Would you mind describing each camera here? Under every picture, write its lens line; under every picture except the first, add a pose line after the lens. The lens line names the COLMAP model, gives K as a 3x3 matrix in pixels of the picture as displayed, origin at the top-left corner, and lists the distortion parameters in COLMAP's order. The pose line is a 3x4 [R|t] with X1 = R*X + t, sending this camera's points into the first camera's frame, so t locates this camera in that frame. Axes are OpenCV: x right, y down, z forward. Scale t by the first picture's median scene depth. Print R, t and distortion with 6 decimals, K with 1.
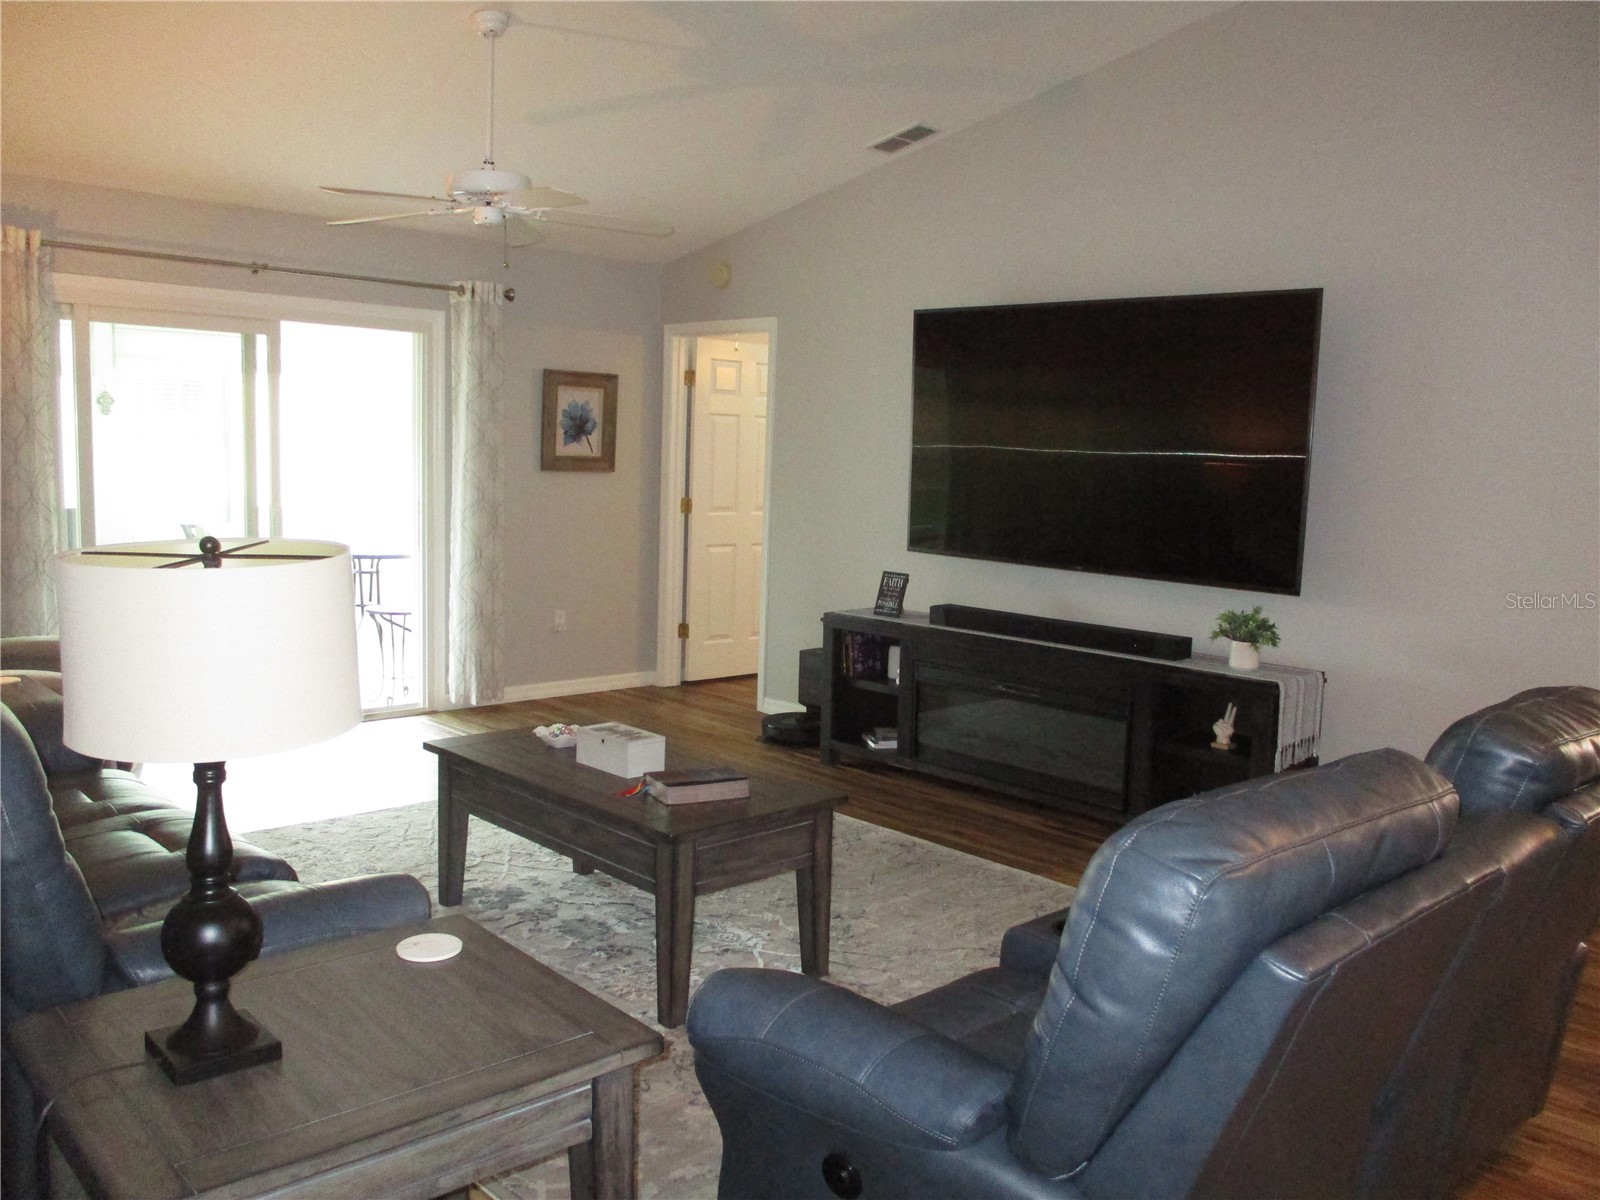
lens RADIAL K [[1328.1, 0, 820.5], [0, 1328.1, 609.2], [0, 0, 1]] dist [-0.032350, 0.009927]
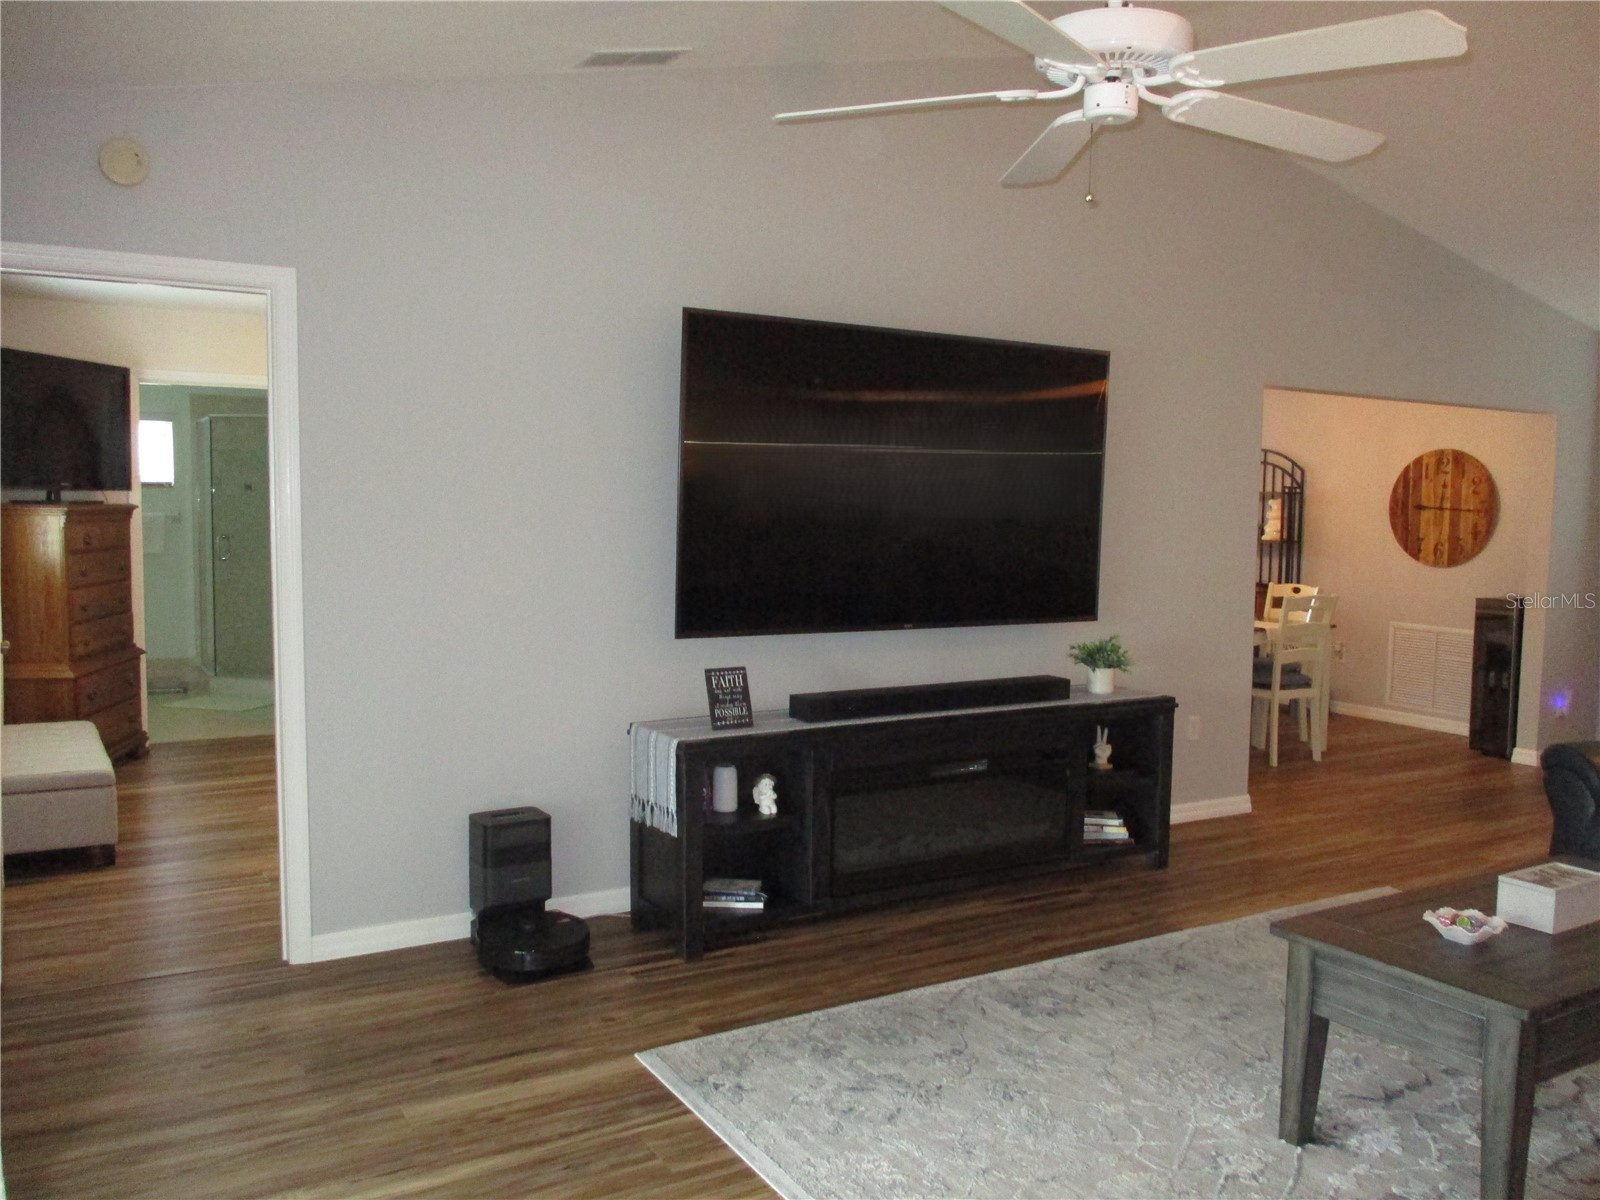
lens RADIAL K [[1328.1, 0, 820.5], [0, 1328.1, 609.2], [0, 0, 1]] dist [-0.032350, 0.009927]
pose [[0.217254, -0.109500, 0.969954, -0.737812], [0.107941, 0.990289, 0.087619, -0.136557], [-0.970129, 0.085662, 0.226963, 0.903295]]
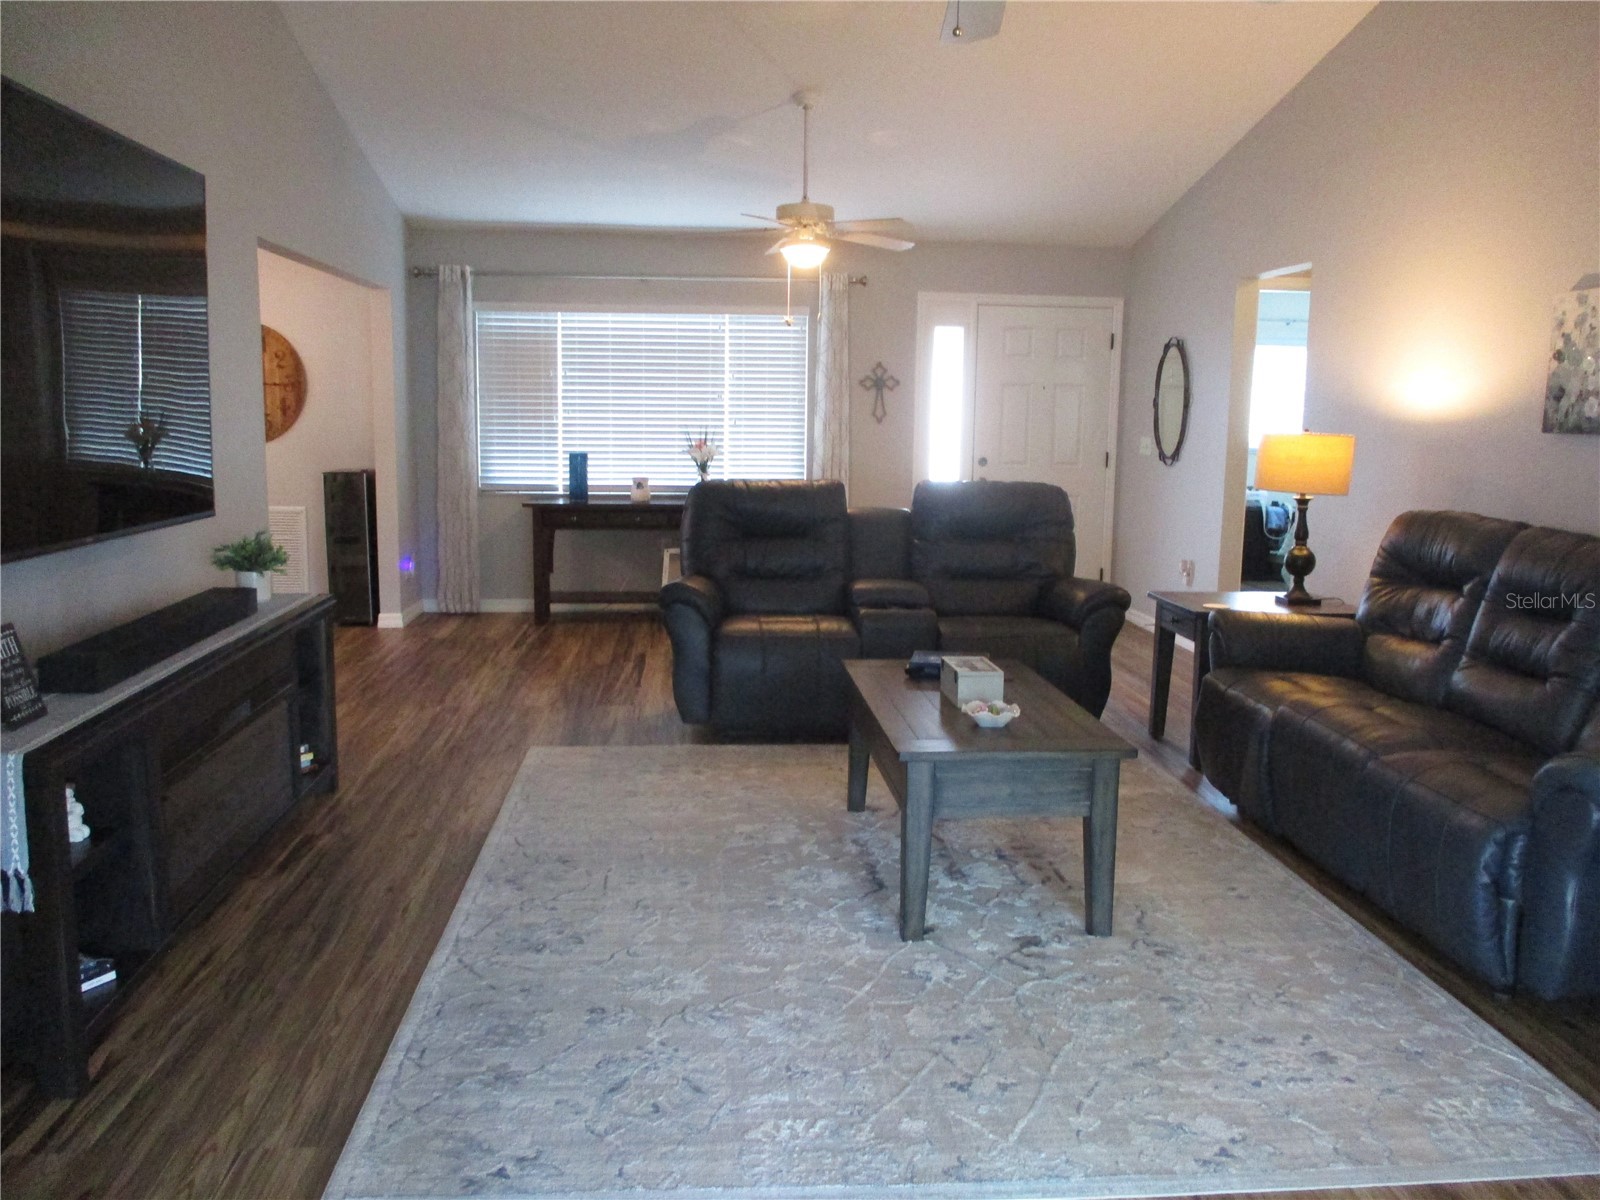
lens RADIAL K [[1328.1, 0, 820.5], [0, 1328.1, 609.2], [0, 0, 1]] dist [-0.032350, 0.009927]
pose [[-0.779508, -0.136515, 0.611335, -0.496072], [0.035555, 0.964746, 0.260770, -0.159926], [-0.625382, 0.225009, -0.747173, 1.335191]]
